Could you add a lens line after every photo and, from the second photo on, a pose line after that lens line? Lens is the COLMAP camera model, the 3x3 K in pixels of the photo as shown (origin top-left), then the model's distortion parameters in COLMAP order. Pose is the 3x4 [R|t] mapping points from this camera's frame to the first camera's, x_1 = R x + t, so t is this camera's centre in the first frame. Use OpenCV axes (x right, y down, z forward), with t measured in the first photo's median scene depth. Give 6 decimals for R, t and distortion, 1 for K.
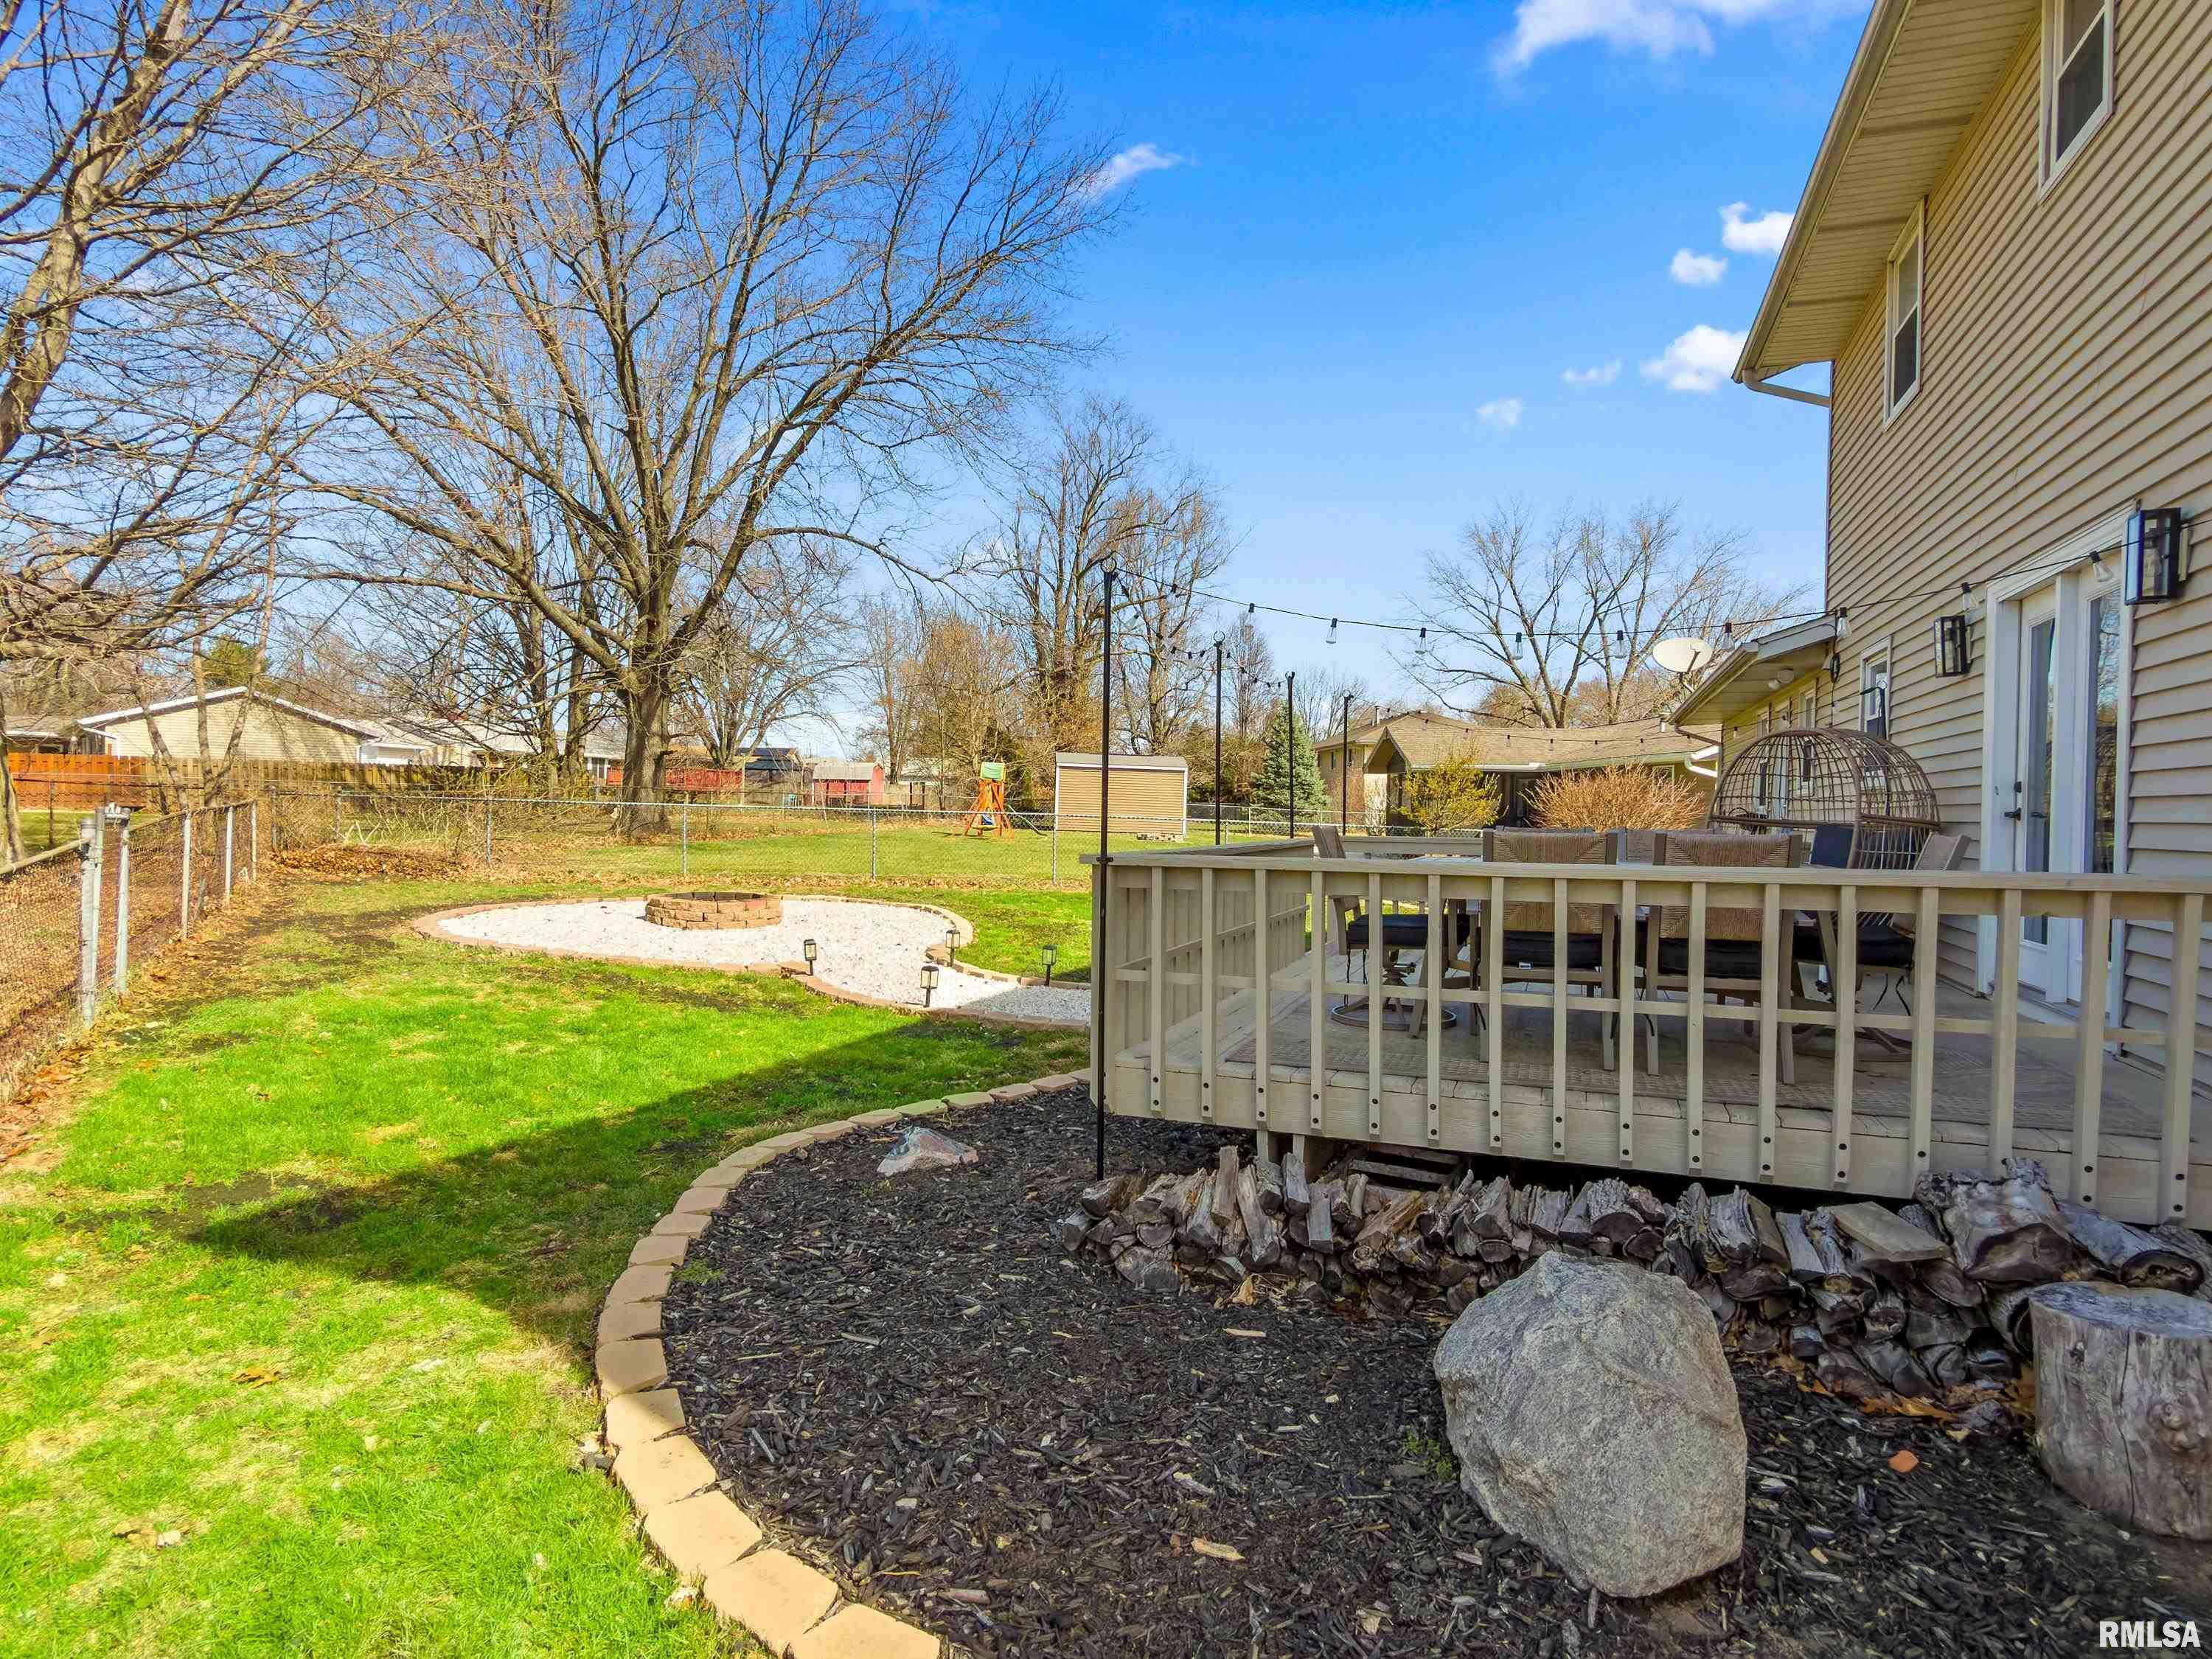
lens RADIAL K [[1152.5, 0, 1106.0], [0, 1152.5, 829.5], [0, 0, 1]] dist [-0.001460, 0.000060]
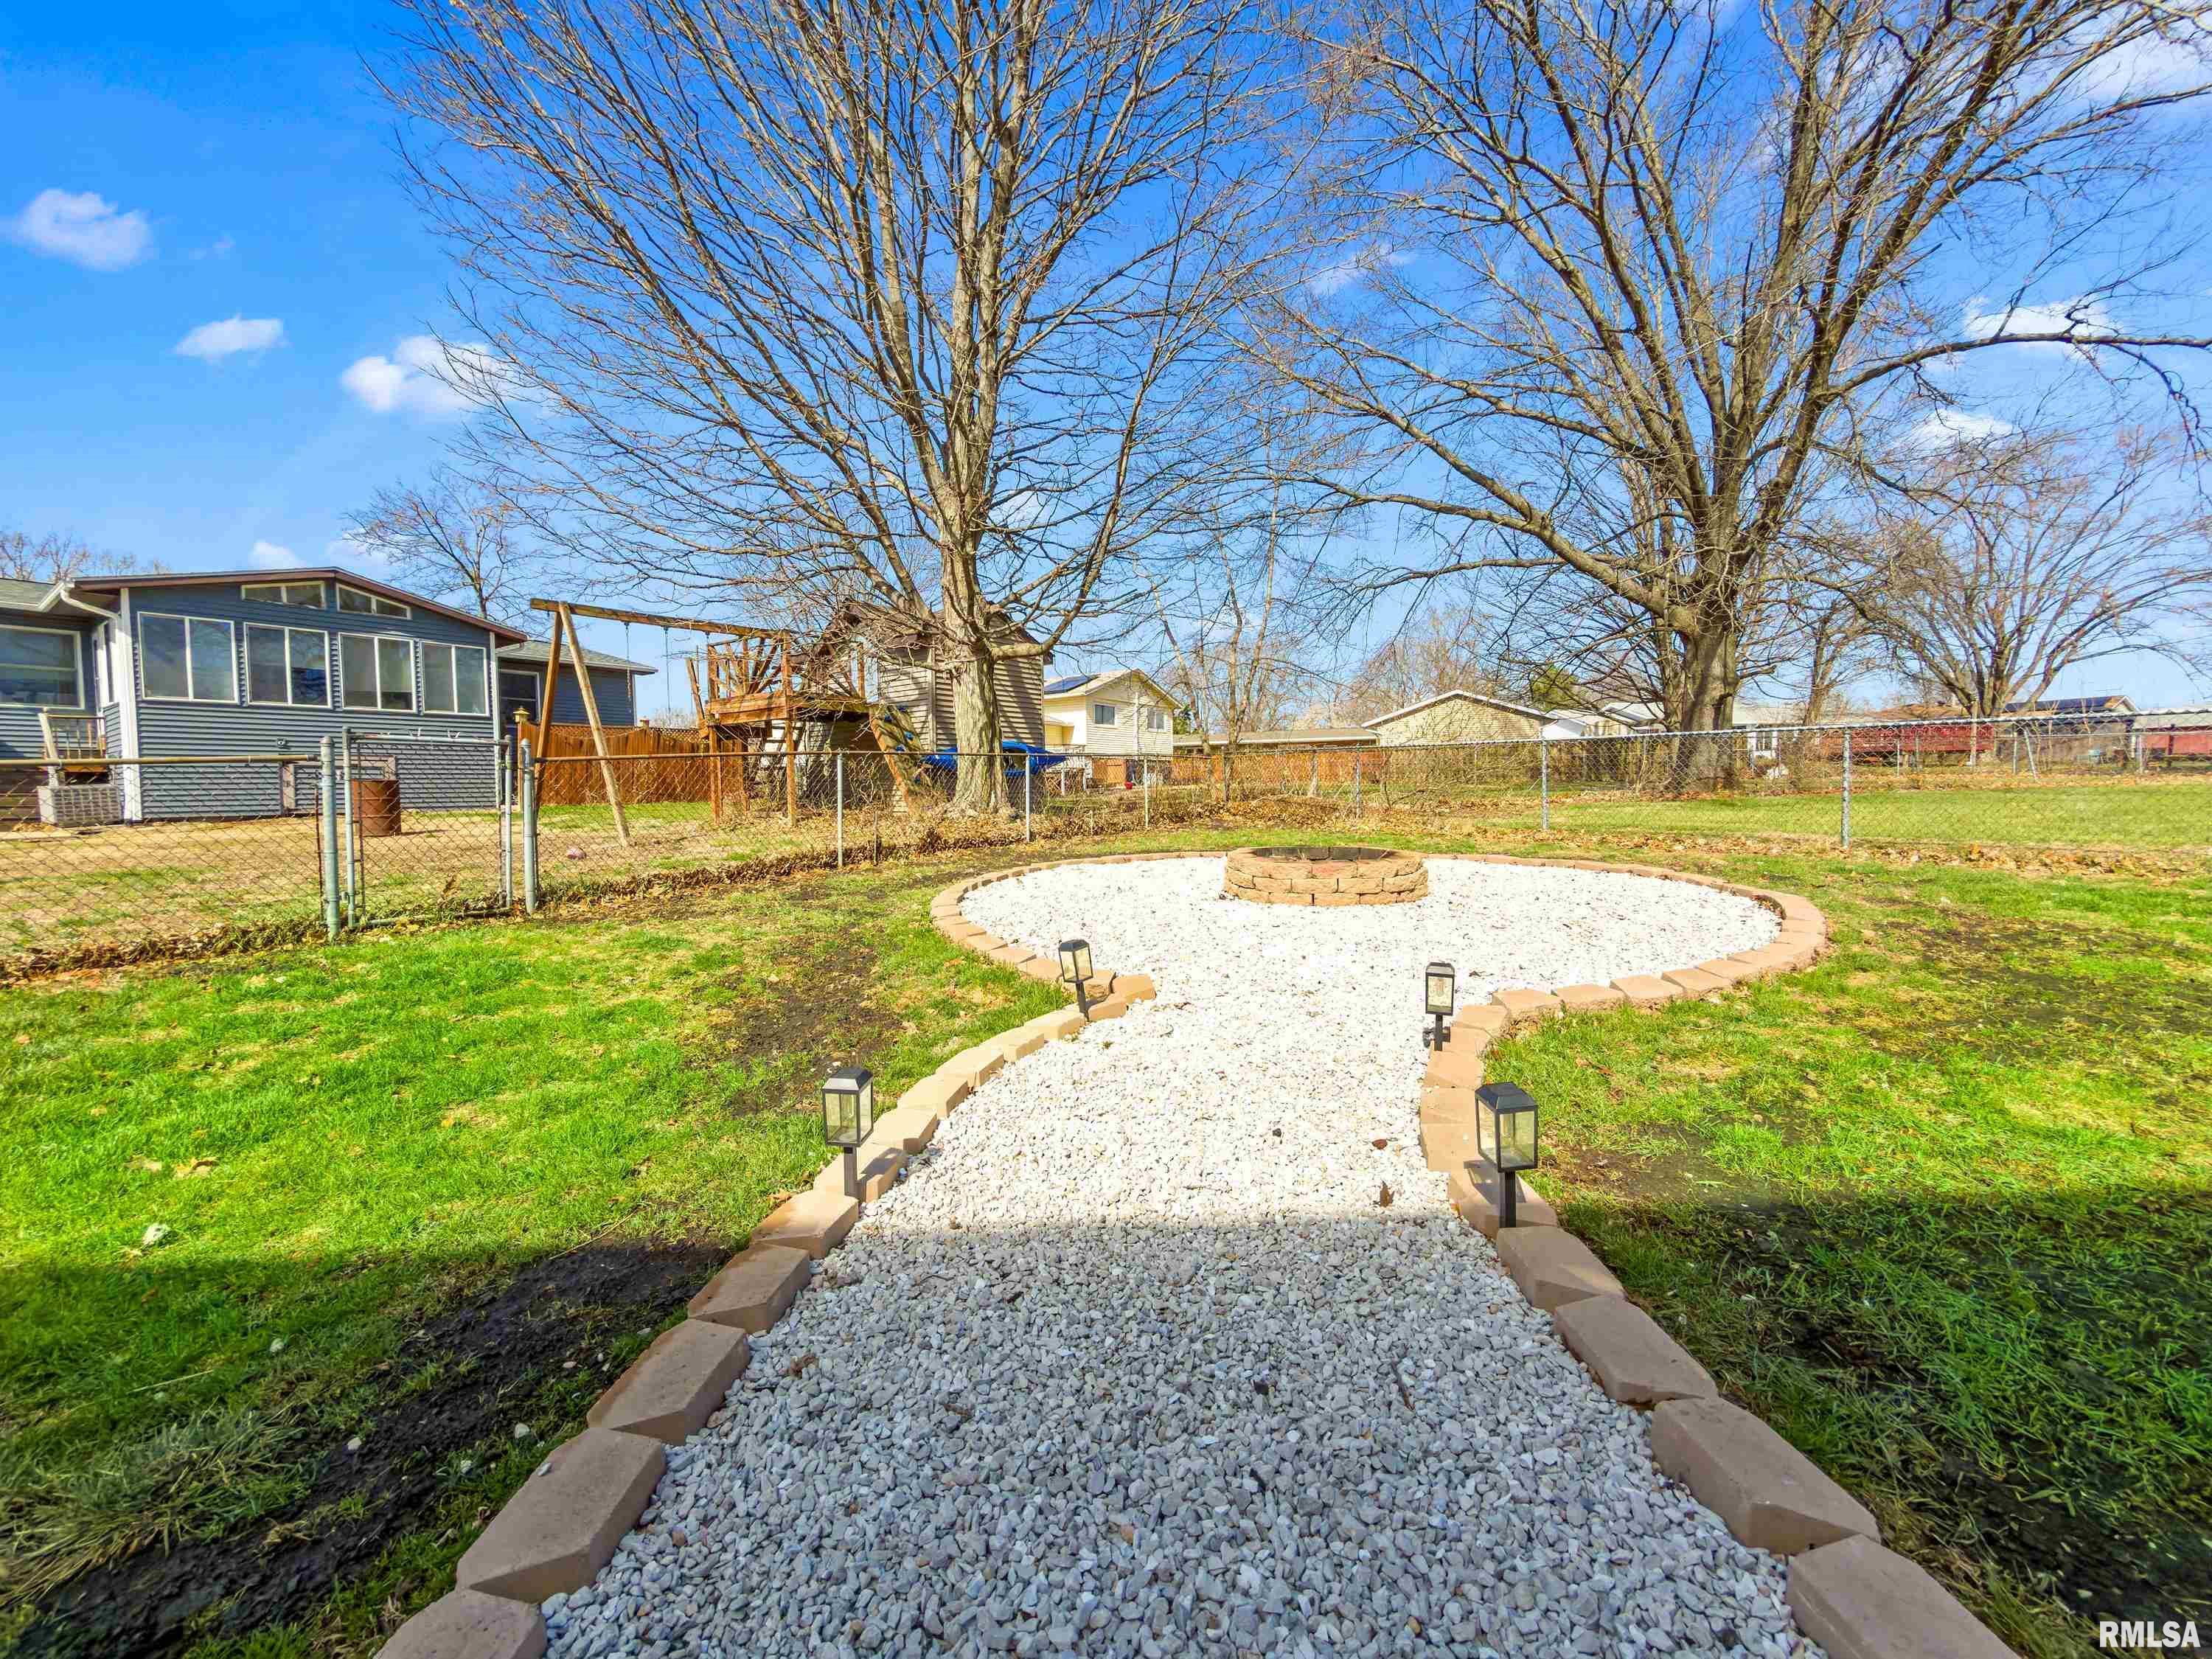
lens RADIAL K [[873.9, 0, 1106.0], [0, 873.9, 829.5], [0, 0, 1]] dist [-0.000075, 0.000417]
pose [[0.406105, 0.022109, -0.913559, 0.021175], [0.005988, 0.999621, 0.026853, 0.008733], [0.913807, -0.016375, 0.405819, 0.193524]]
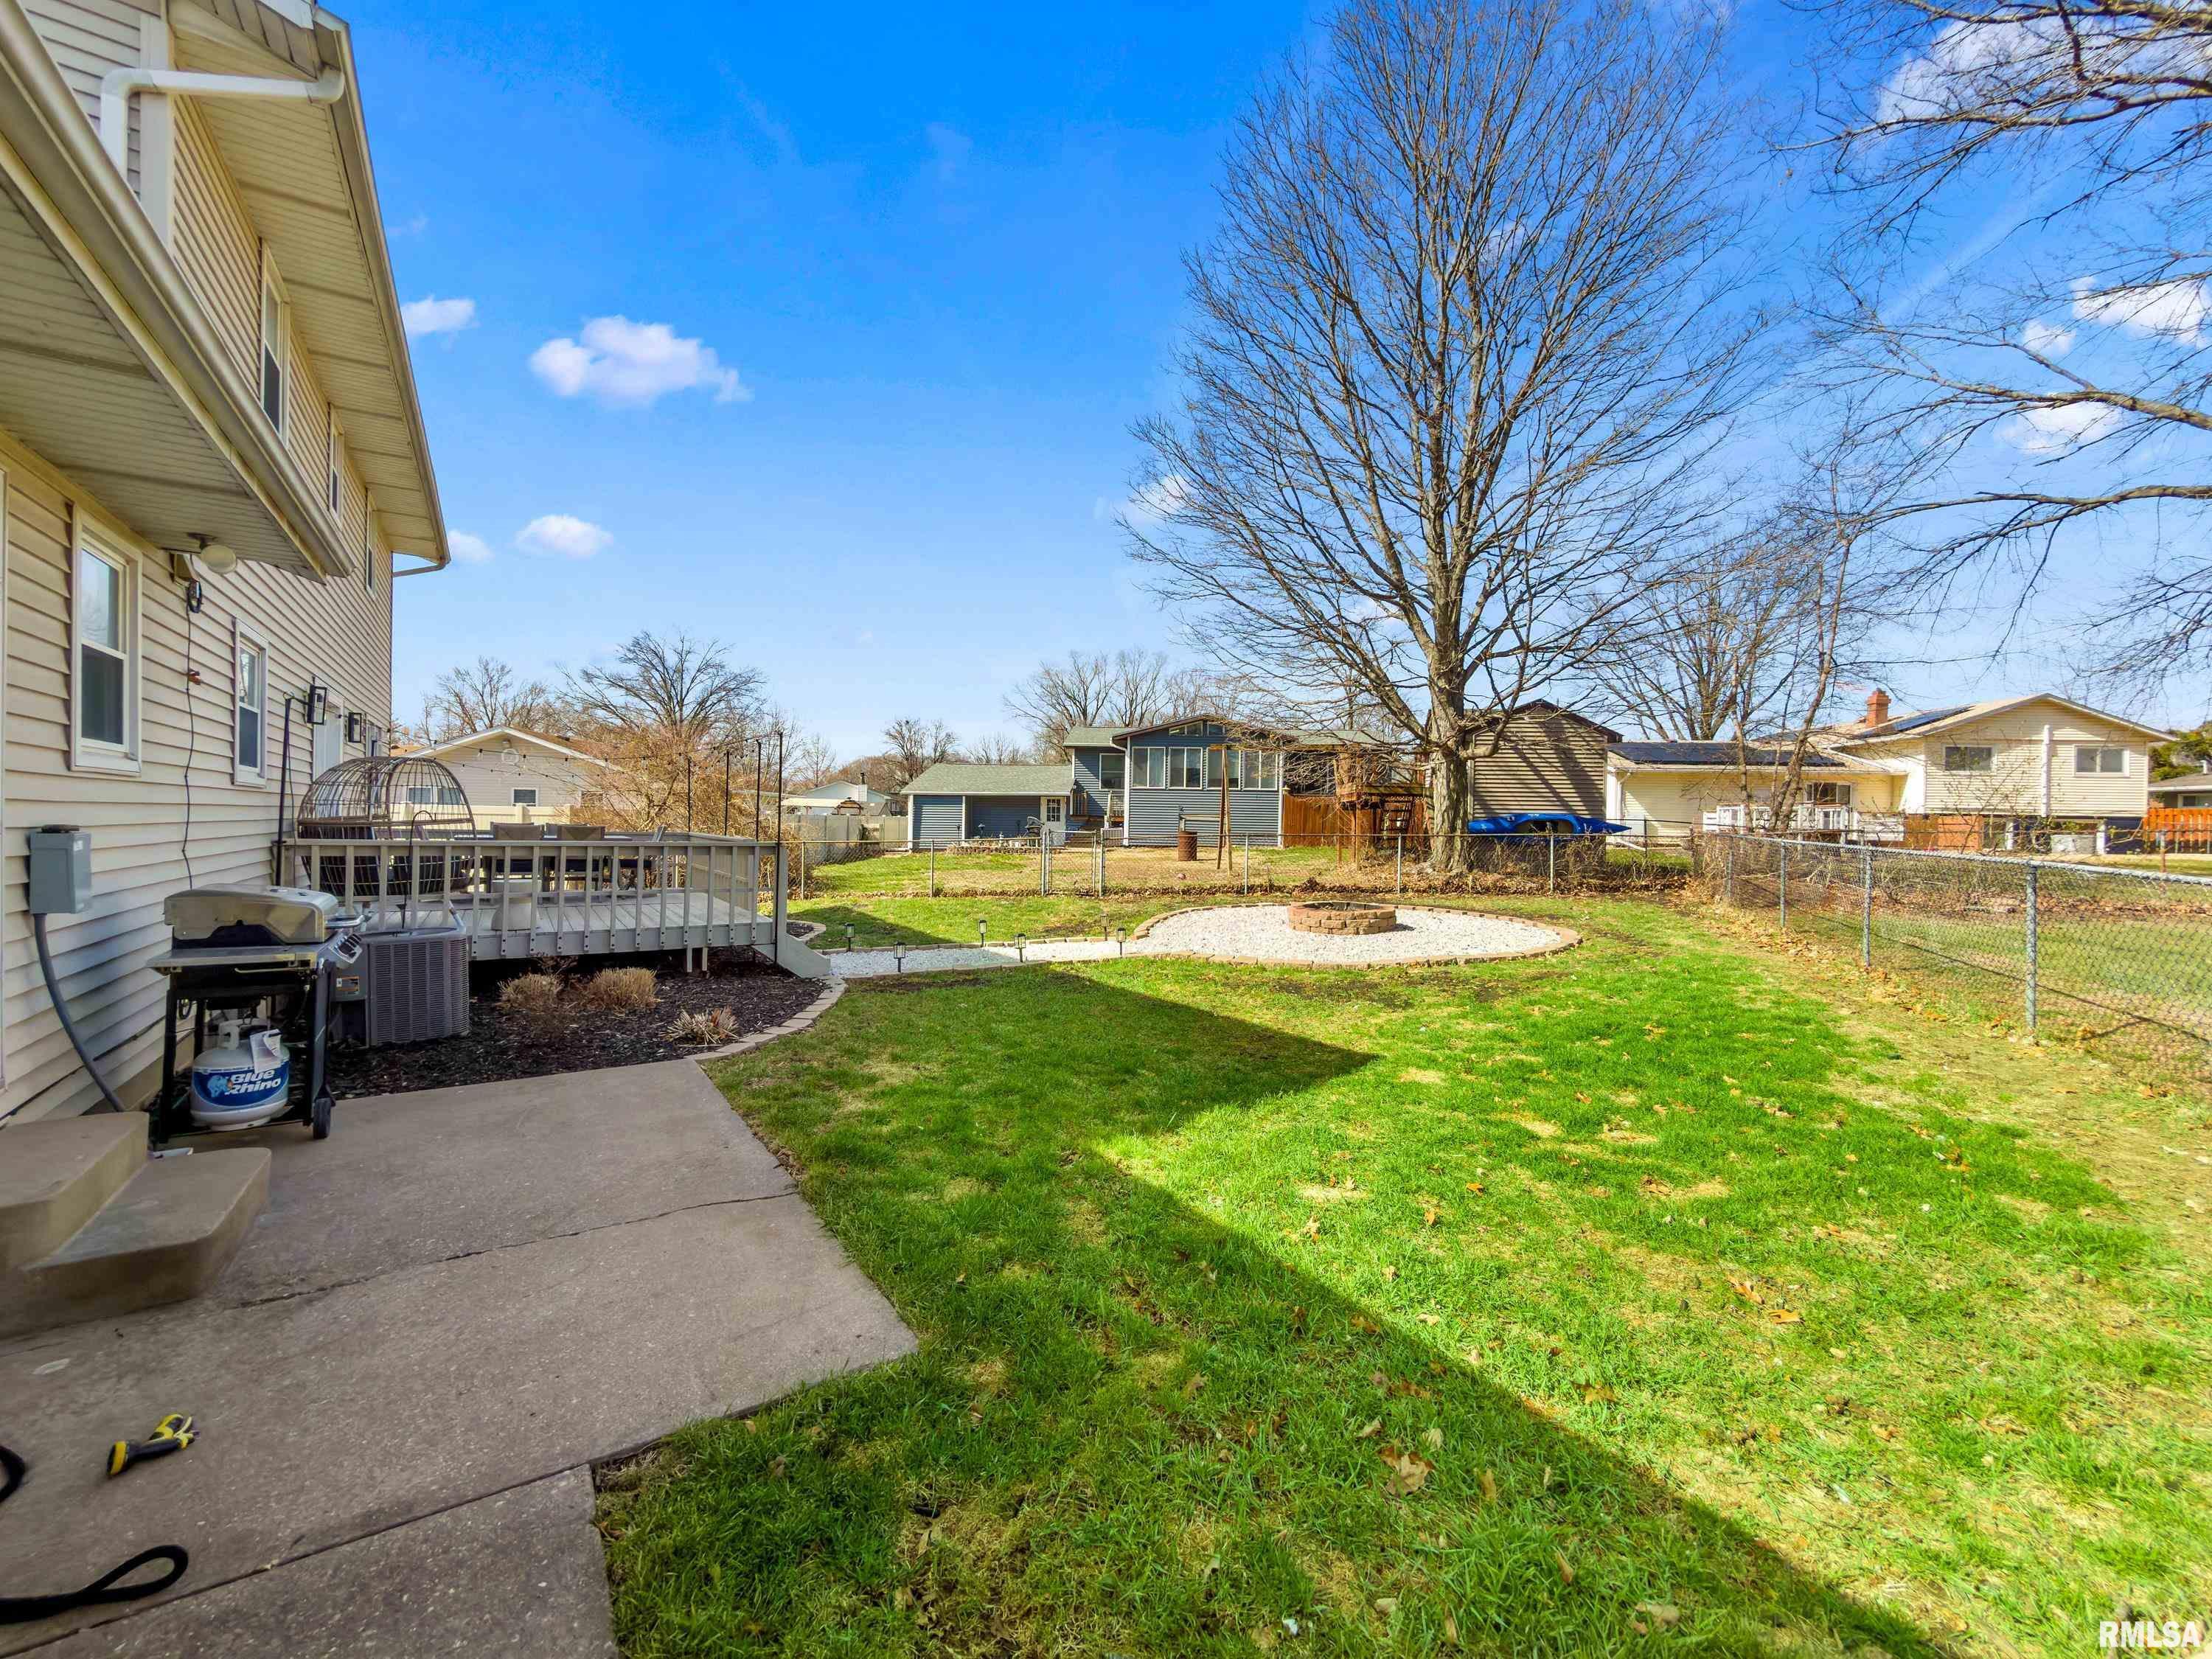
lens RADIAL K [[873.9, 0, 1106.0], [0, 873.9, 829.5], [0, 0, 1]] dist [-0.000075, 0.000417]
pose [[-0.562273, -0.016808, -0.826781, 0.169083], [-0.039026, 0.999219, 0.006227, -0.006115], [0.826030, 0.035767, -0.562490, 0.389776]]
